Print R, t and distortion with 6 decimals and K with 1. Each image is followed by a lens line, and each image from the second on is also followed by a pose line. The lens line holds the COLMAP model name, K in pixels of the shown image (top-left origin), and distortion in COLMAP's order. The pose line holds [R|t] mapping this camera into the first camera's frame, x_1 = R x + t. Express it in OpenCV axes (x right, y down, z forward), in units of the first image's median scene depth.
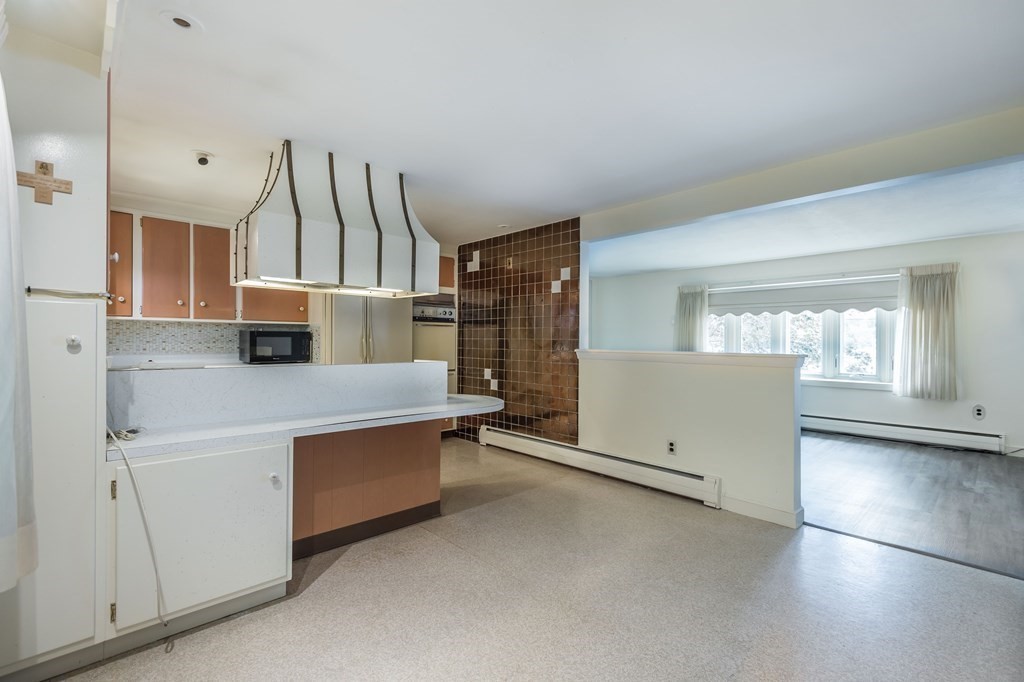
lens RADIAL K [[460.7, 0, 519.3], [0, 460.7, 341.8], [0, 0, 1]] dist [0.048420, -0.027620]
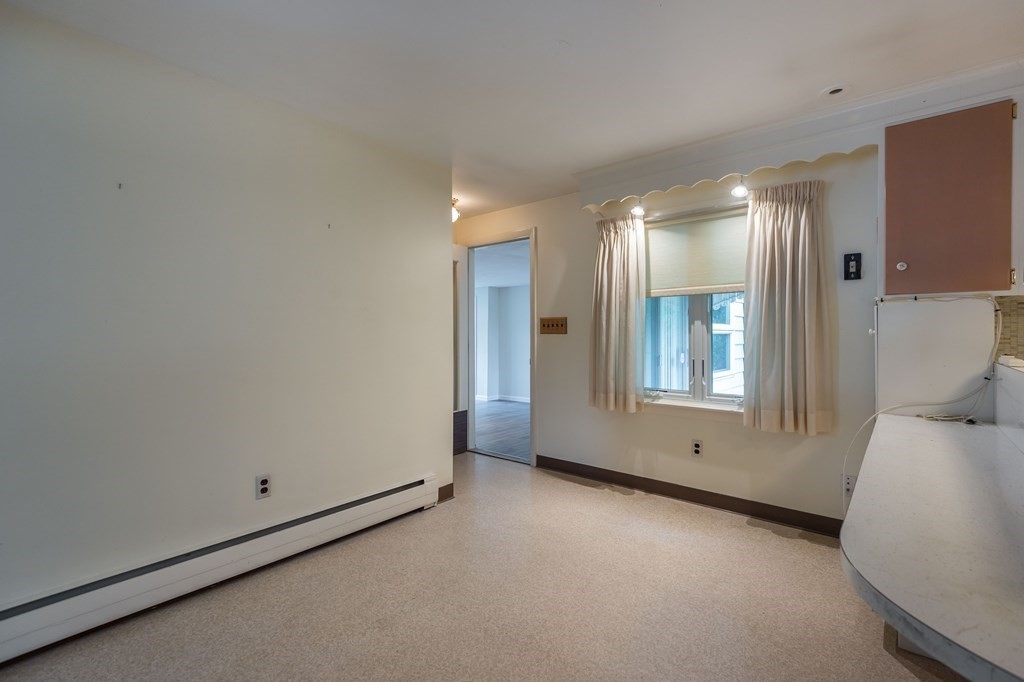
lens RADIAL K [[460.7, 0, 519.3], [0, 460.7, 341.8], [0, 0, 1]] dist [0.048420, -0.027620]
pose [[-0.993068, -0.003358, -0.117496, 0.274991], [-0.005431, 0.999835, 0.017332, 0.005105], [0.117418, 0.017850, -0.992922, 1.913744]]
